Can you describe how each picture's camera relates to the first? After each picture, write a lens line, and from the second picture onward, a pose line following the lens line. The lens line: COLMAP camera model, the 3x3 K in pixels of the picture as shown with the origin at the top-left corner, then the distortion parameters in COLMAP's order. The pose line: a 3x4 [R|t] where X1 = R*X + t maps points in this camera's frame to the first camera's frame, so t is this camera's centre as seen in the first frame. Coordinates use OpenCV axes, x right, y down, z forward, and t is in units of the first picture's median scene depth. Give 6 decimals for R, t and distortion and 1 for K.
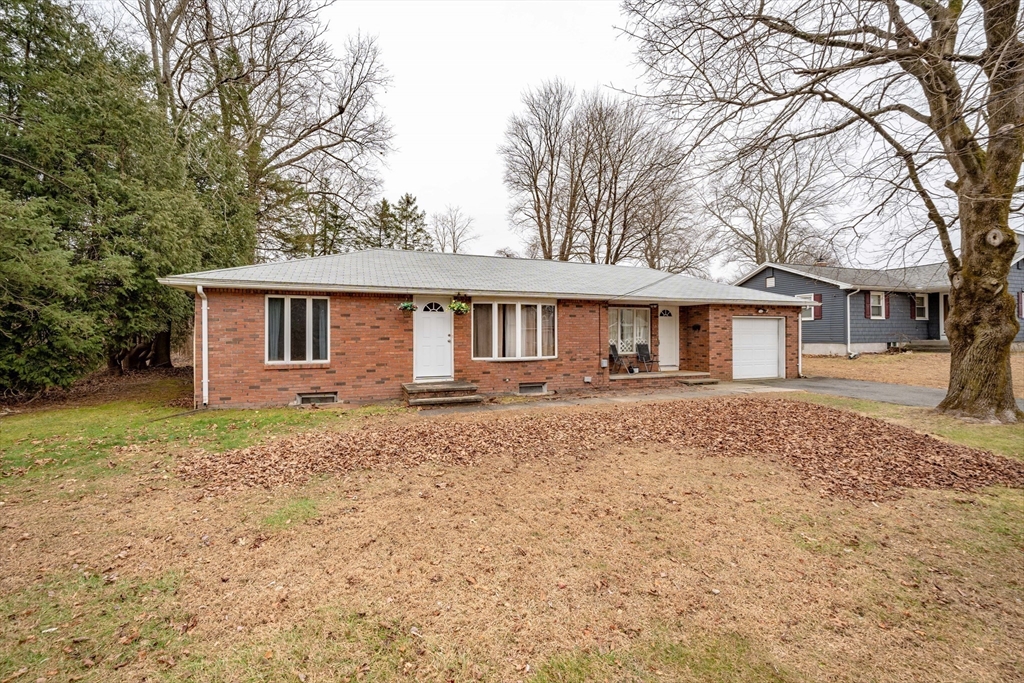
lens RADIAL K [[422.8, 0, 514.0], [0, 422.8, 338.2], [0, 0, 1]] dist [0.000829, -0.000472]
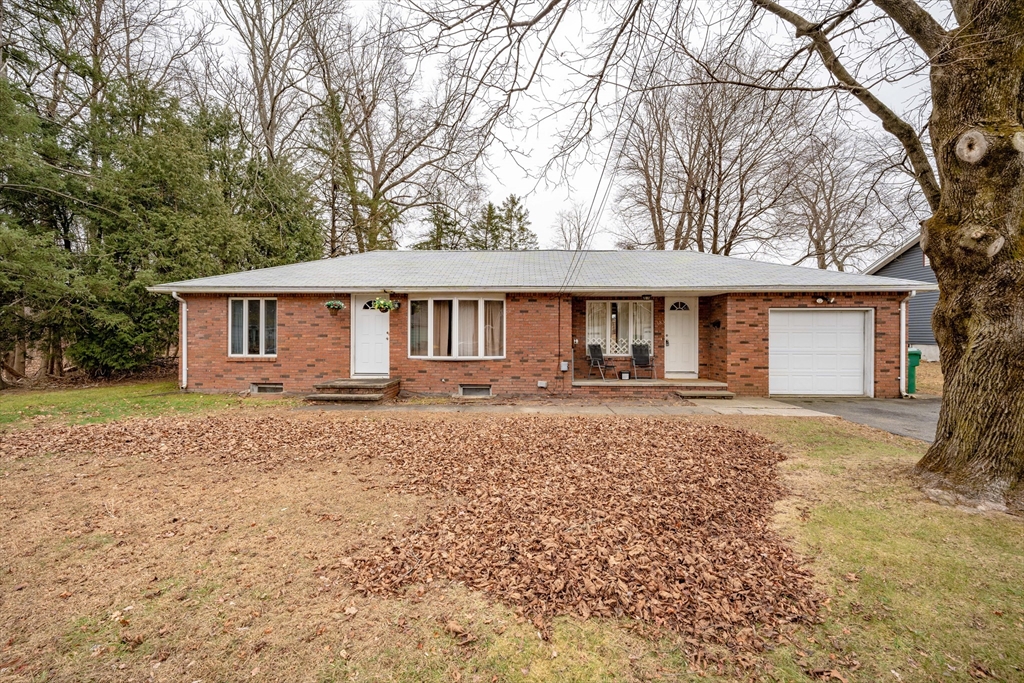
lens RADIAL K [[422.8, 0, 511.6], [0, 422.8, 335.6], [0, 0, 1]] dist [0.000829, -0.000472]
pose [[0.920757, 0.006893, -0.390077, 0.494650], [-0.006941, 0.999975, 0.001286, -0.003495], [0.390076, 0.001523, 0.920781, 0.186817]]
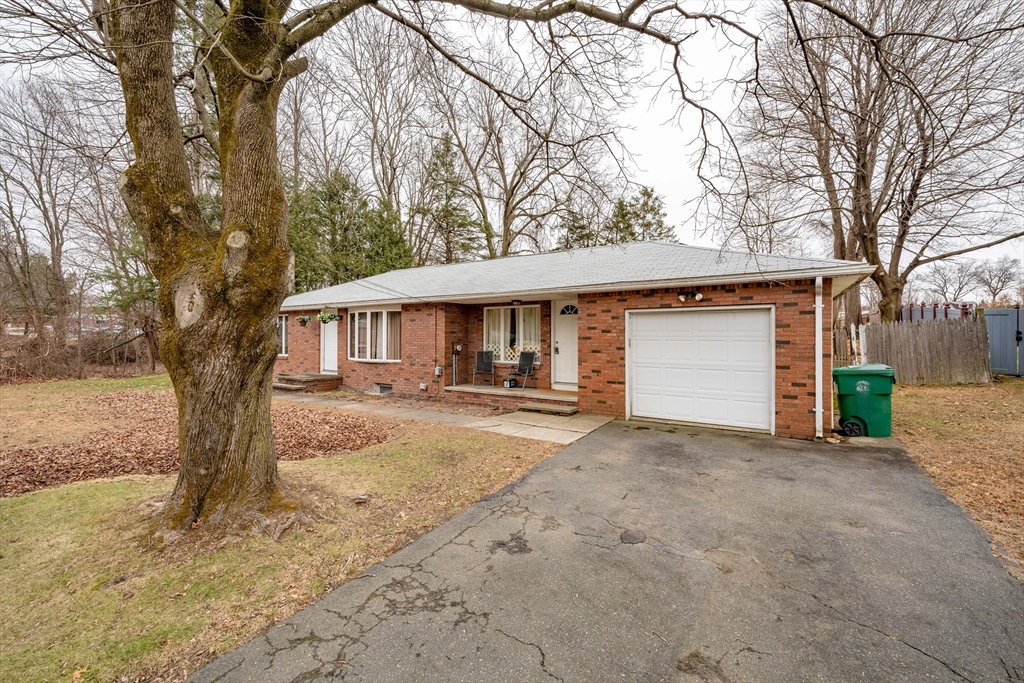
lens RADIAL K [[422.8, 0, 506.1], [0, 422.8, 344.6], [0, 0, 1]] dist [0.000829, -0.000472]
pose [[0.580424, 0.019798, -0.814073, 1.147365], [-0.005980, 0.999781, 0.020051, -0.018860], [0.814292, -0.006769, 0.580416, 0.650788]]
